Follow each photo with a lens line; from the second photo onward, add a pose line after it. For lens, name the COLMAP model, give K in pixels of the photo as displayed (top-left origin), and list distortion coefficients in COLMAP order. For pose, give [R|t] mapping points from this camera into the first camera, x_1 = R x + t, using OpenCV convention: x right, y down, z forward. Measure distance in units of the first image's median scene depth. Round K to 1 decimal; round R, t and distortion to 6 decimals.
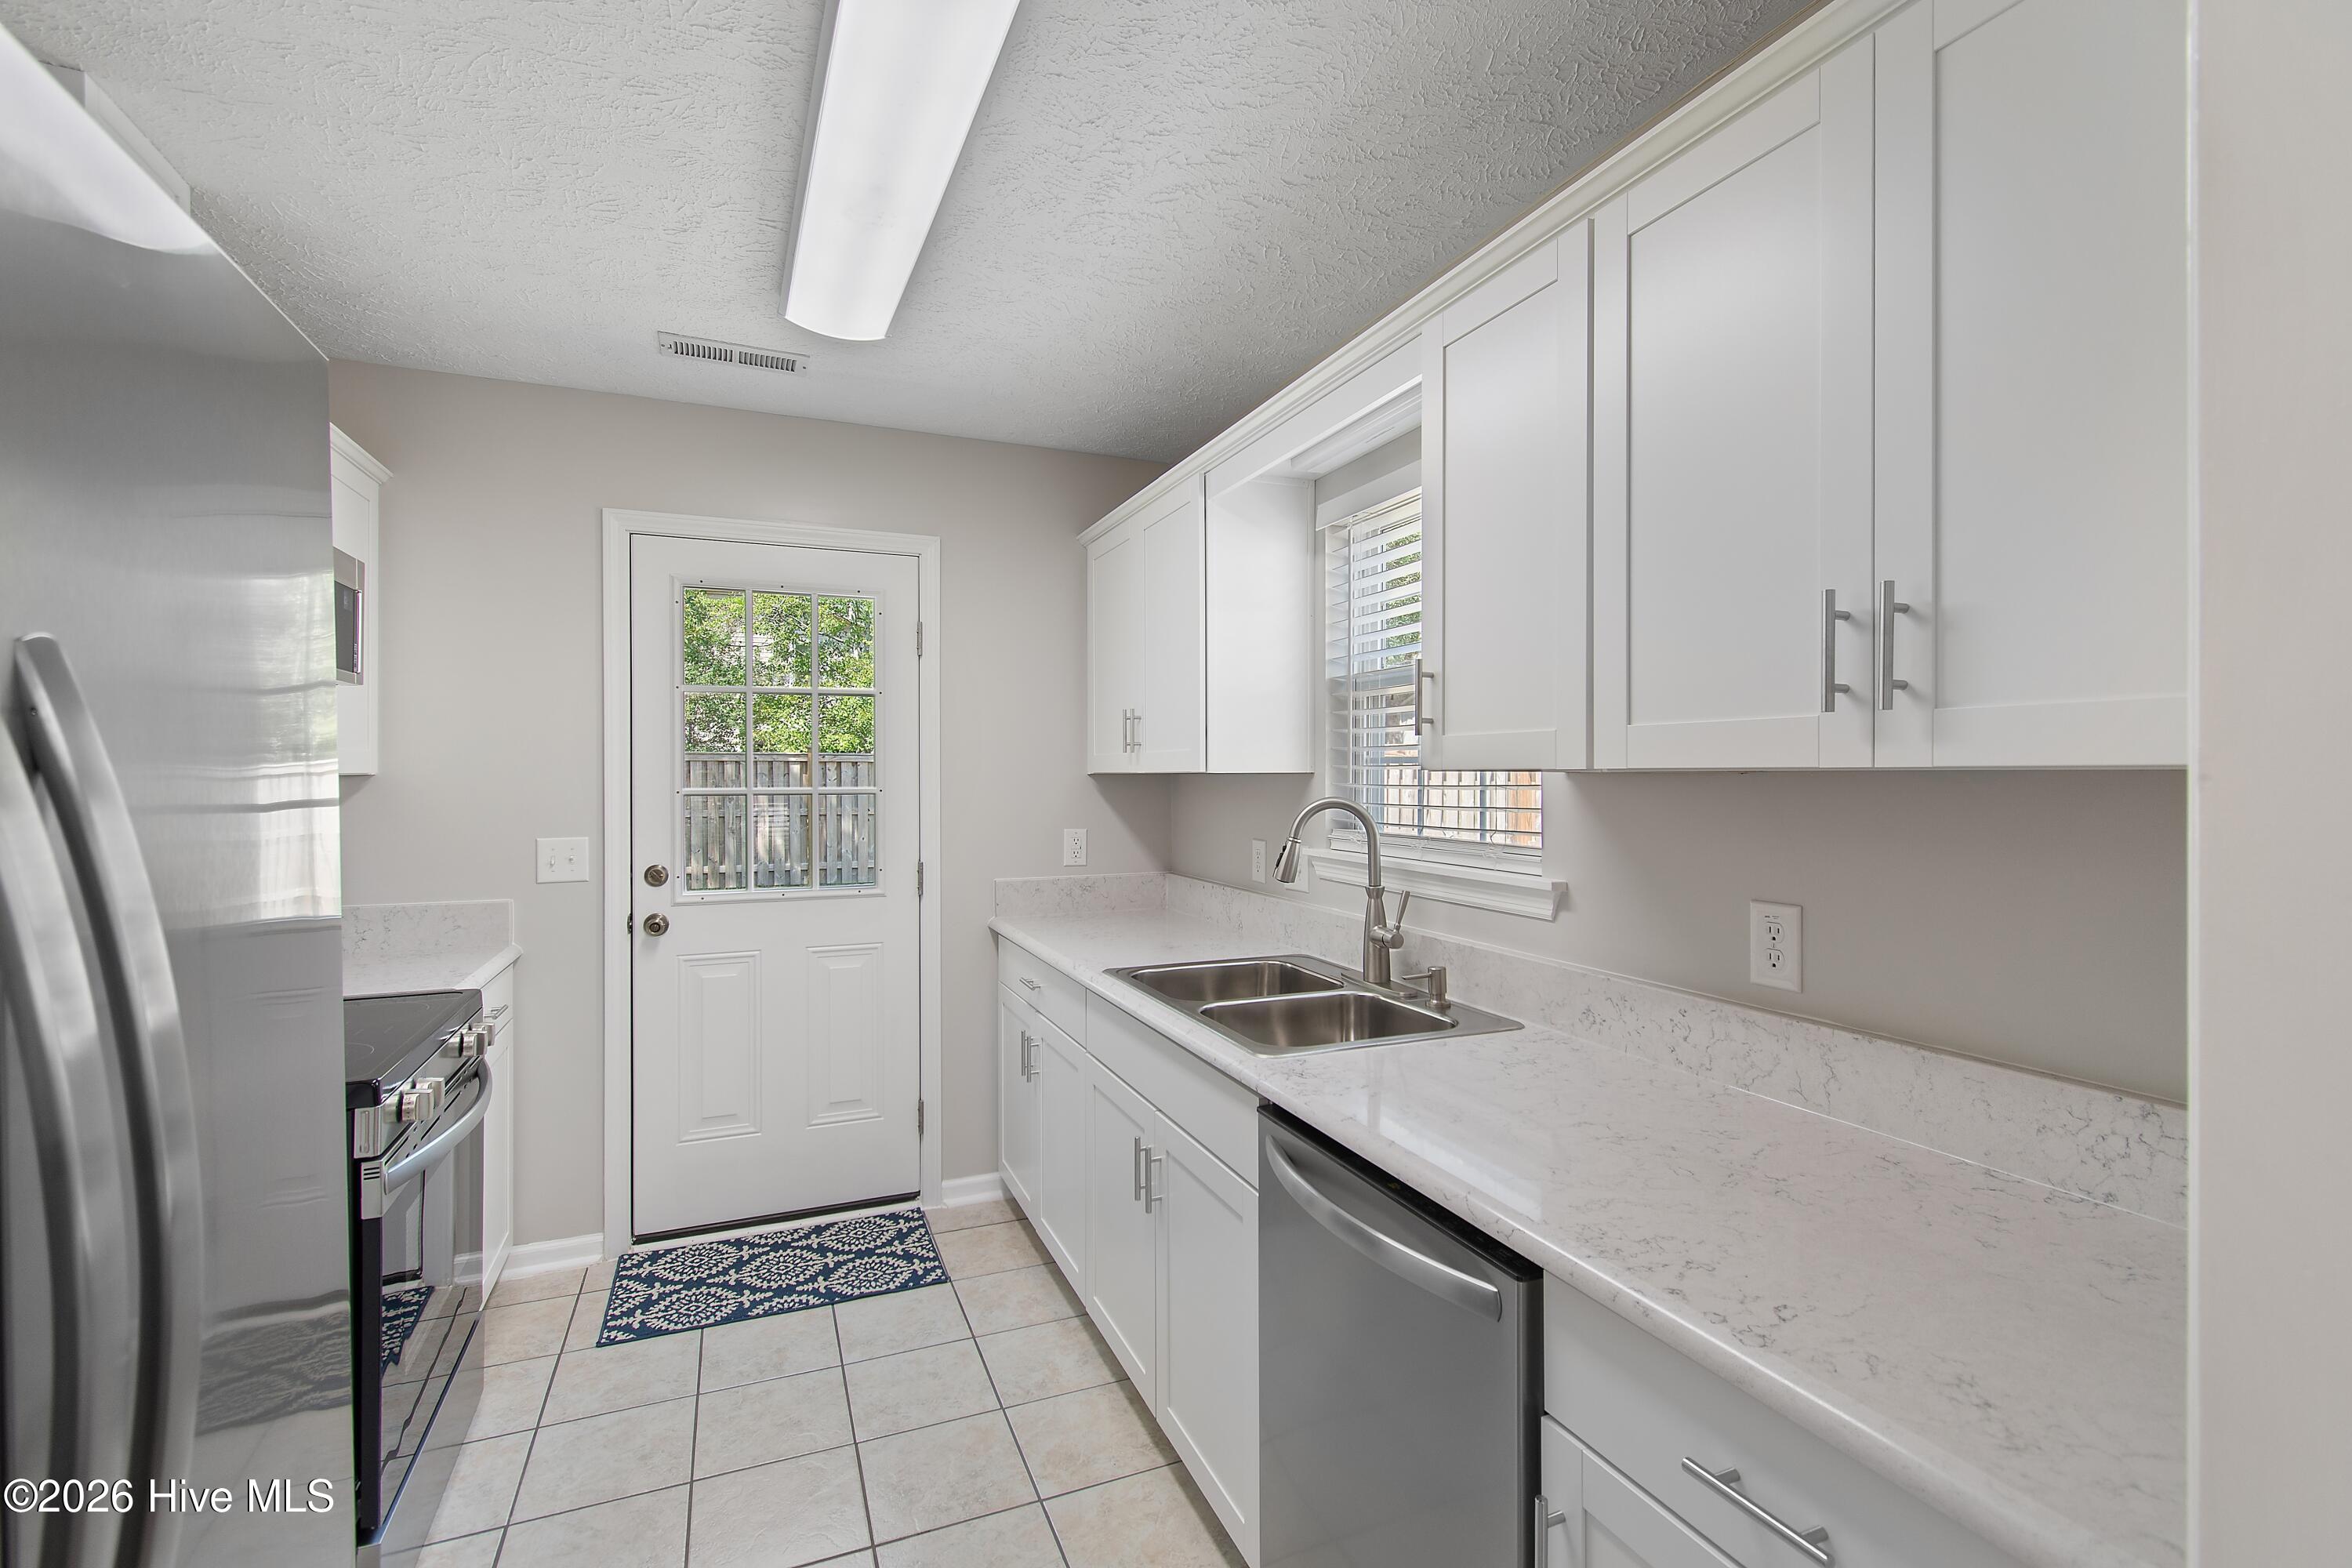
lens RADIAL K [[1032.4, 0, 1173.7], [0, 1032.4, 785.8], [0, 0, 1]] dist [0.002787, -0.000796]
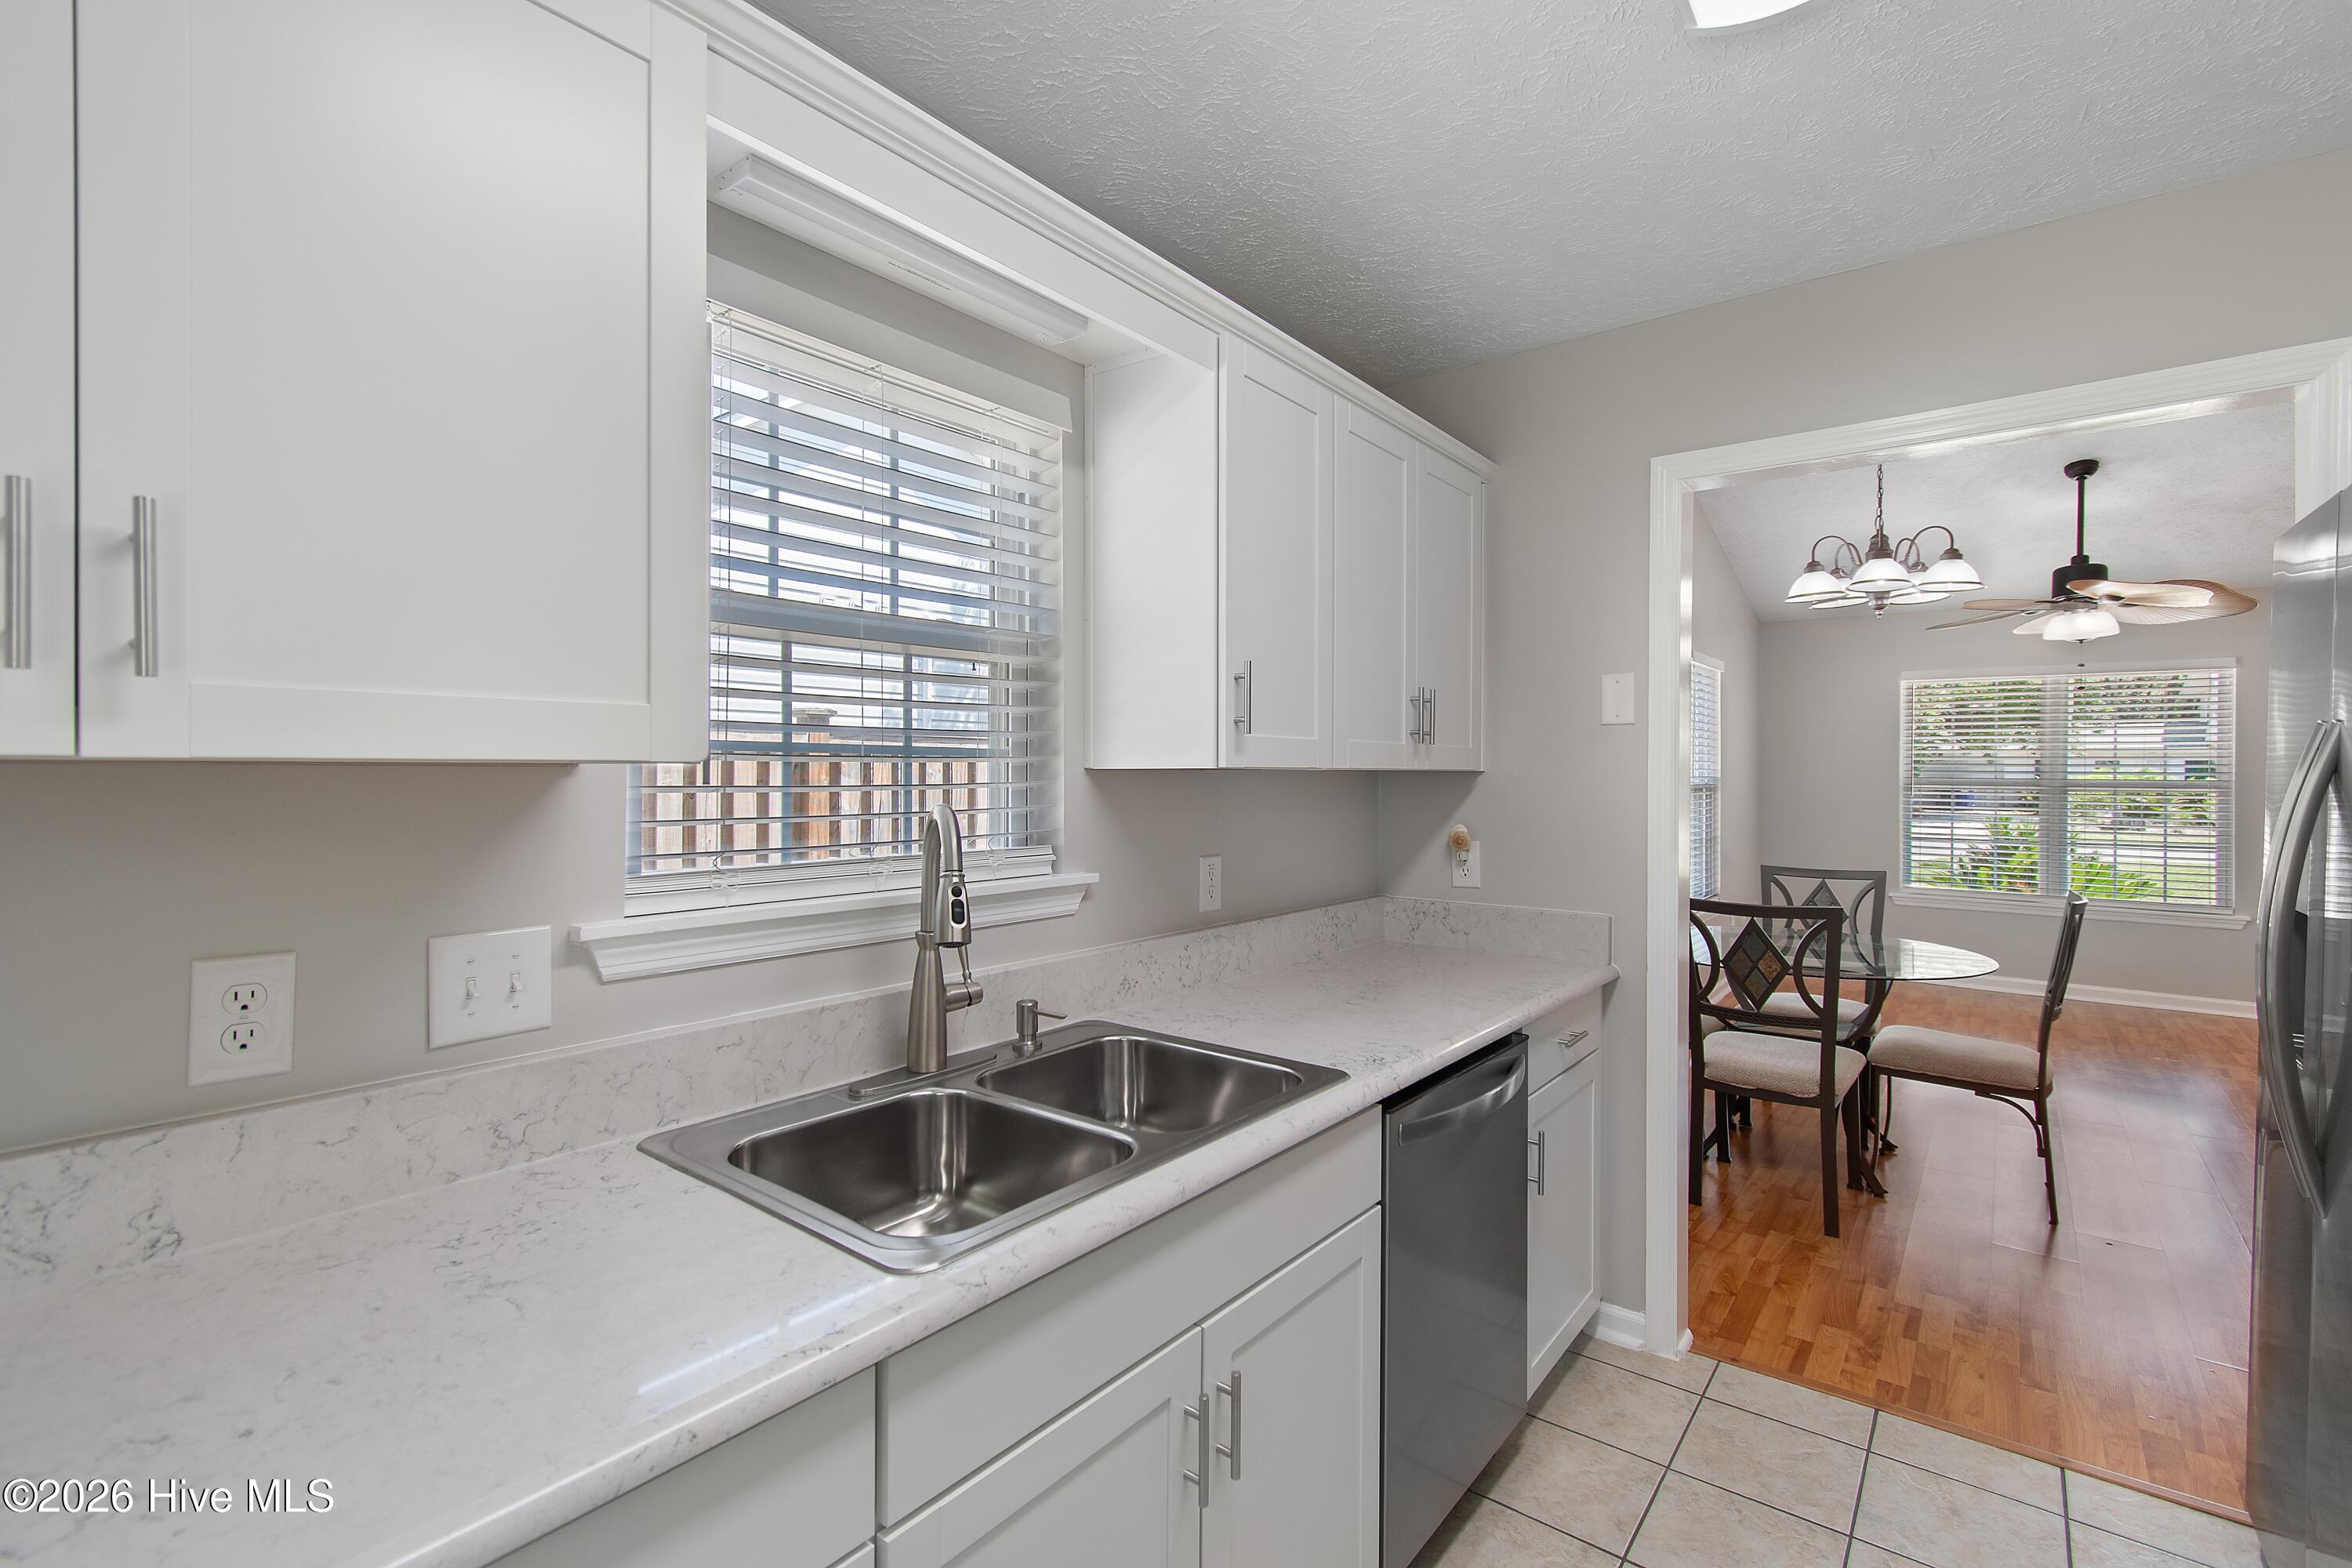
lens RADIAL K [[1056.7, 0, 1184.4], [0, 1056.7, 774.5], [0, 0, 1]] dist [0.001164, 0.000118]
pose [[-0.488939, -0.004712, 0.872305, -0.397412], [0.005941, 0.999944, 0.008731, -0.010470], [-0.872298, 0.009451, -0.488883, 0.941681]]
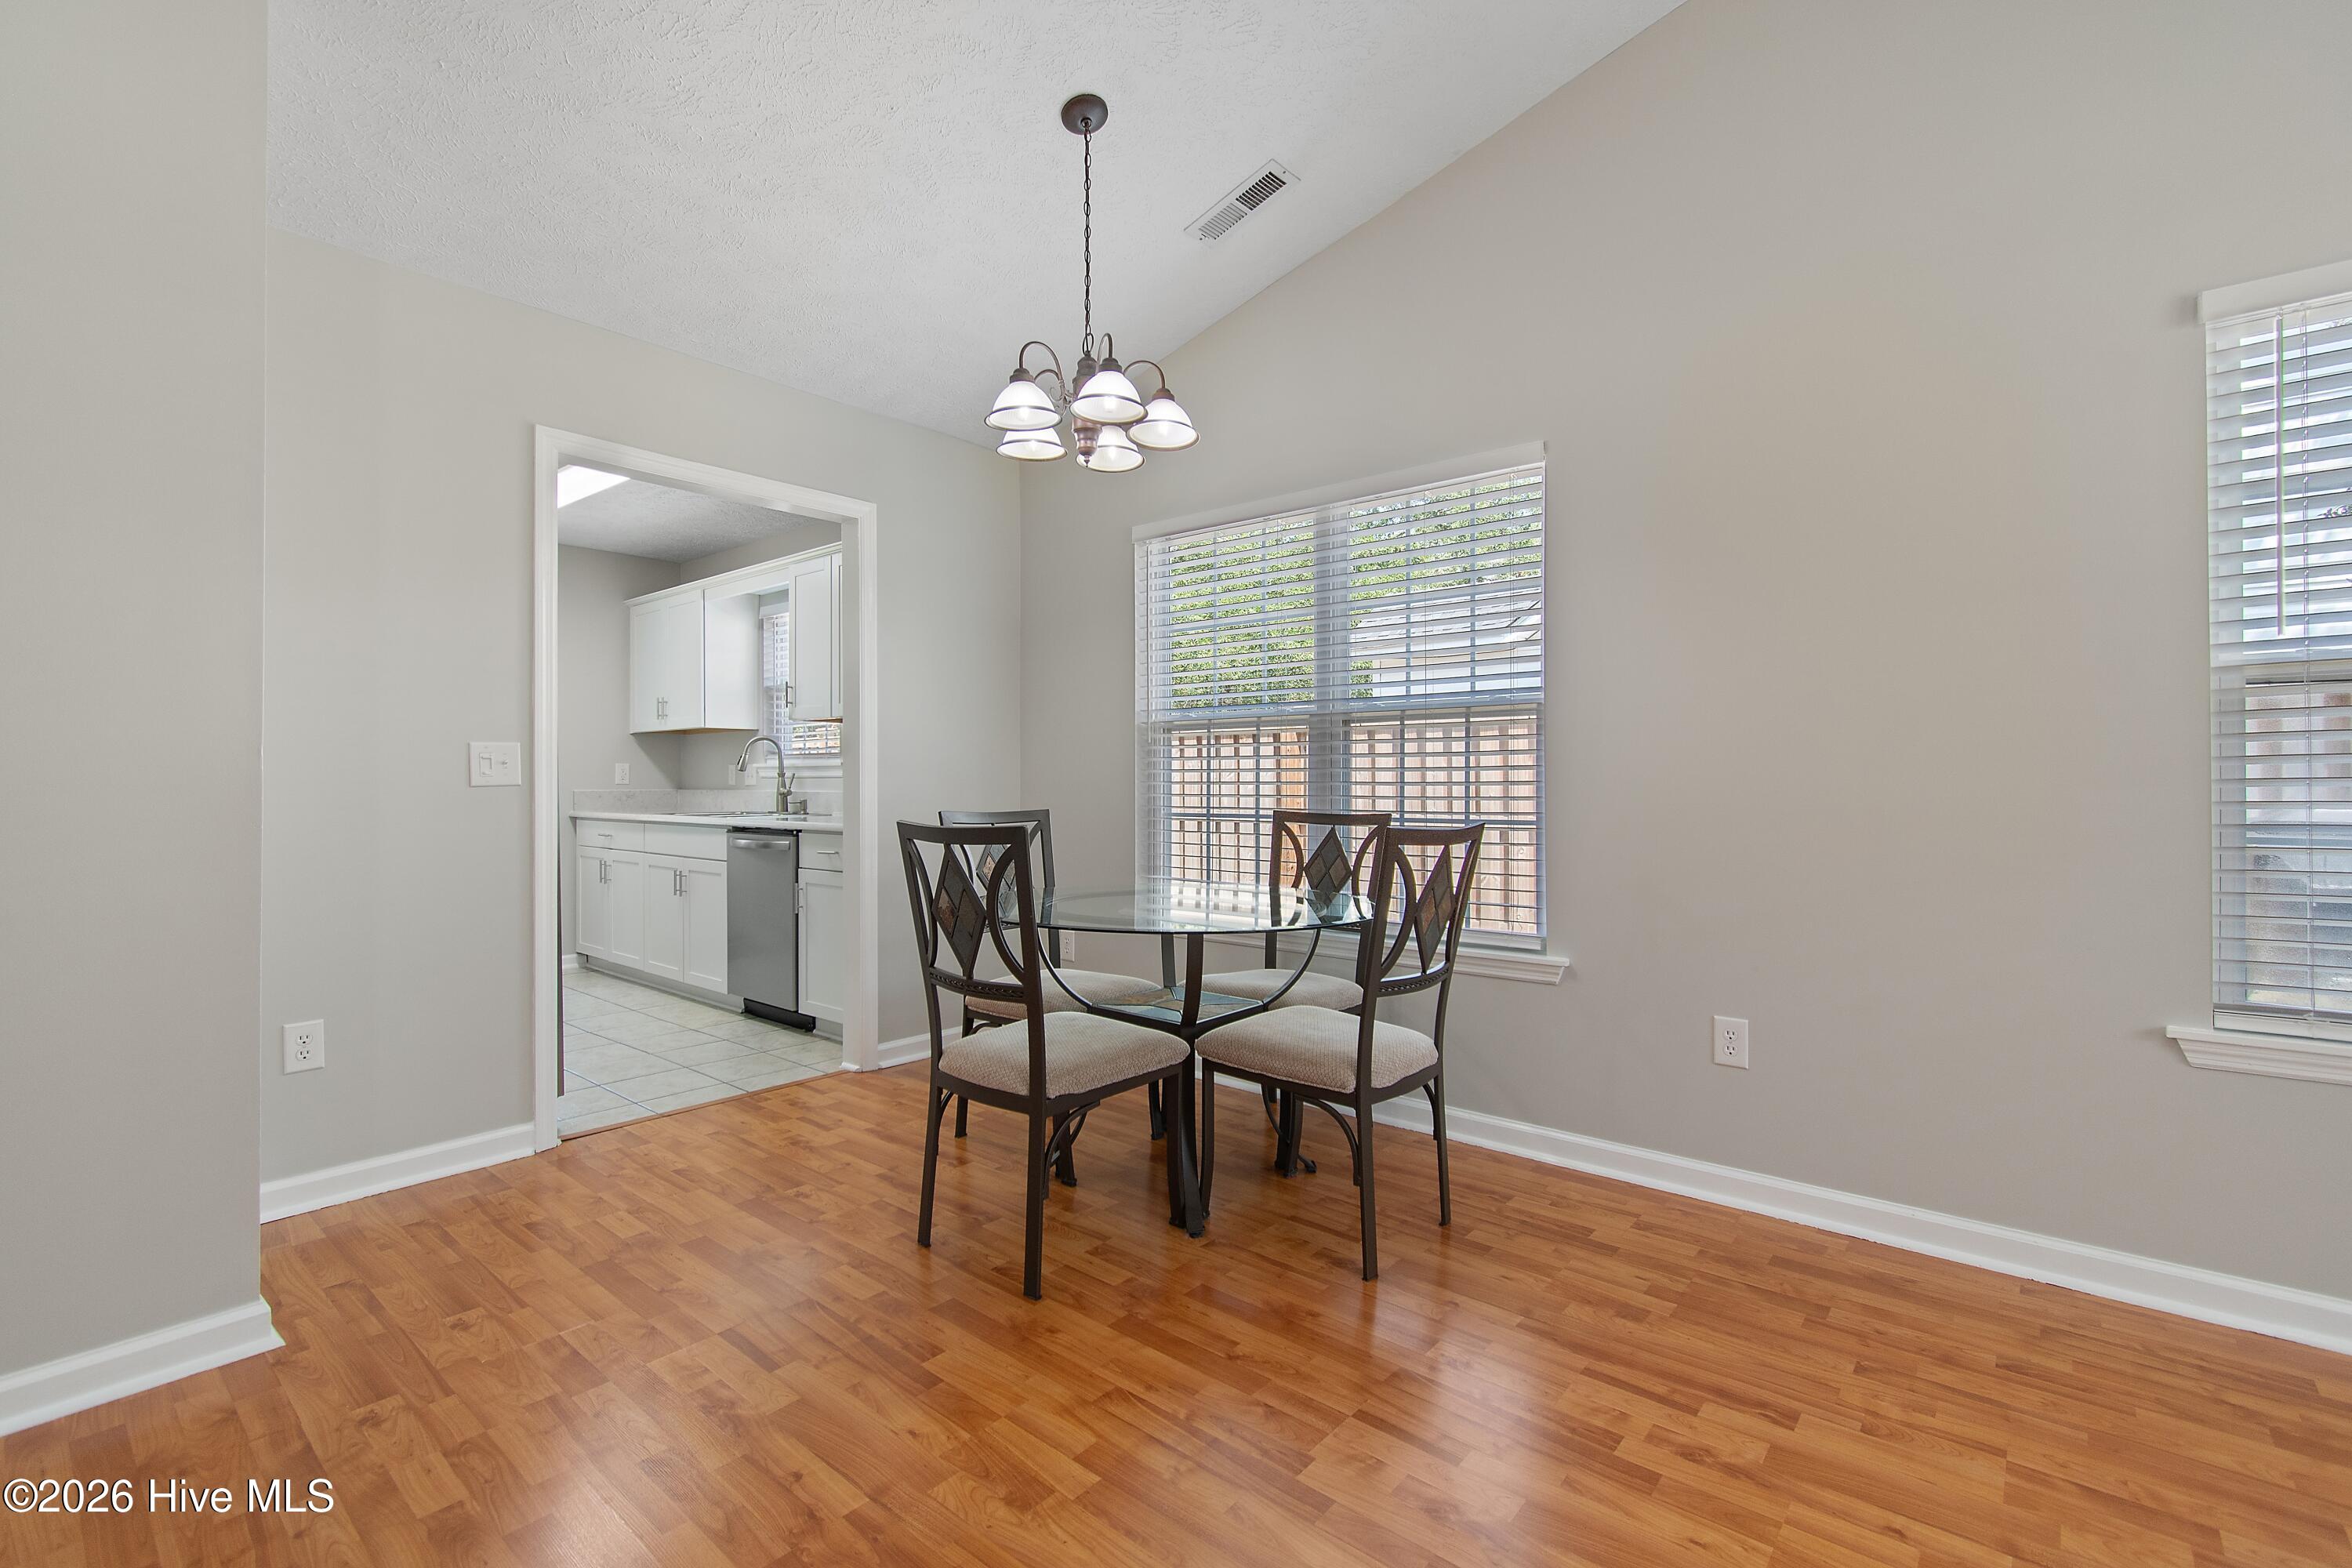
lens RADIAL K [[1038.0, 0, 1175.5], [0, 1038.0, 775.3], [0, 0, 1]] dist [0.001394, -0.000080]
pose [[0.890891, 0.000885, 0.454216, -0.071712], [0.007459, 0.999835, -0.016577, 0.121813], [-0.454156, 0.018156, 0.890737, -1.287542]]
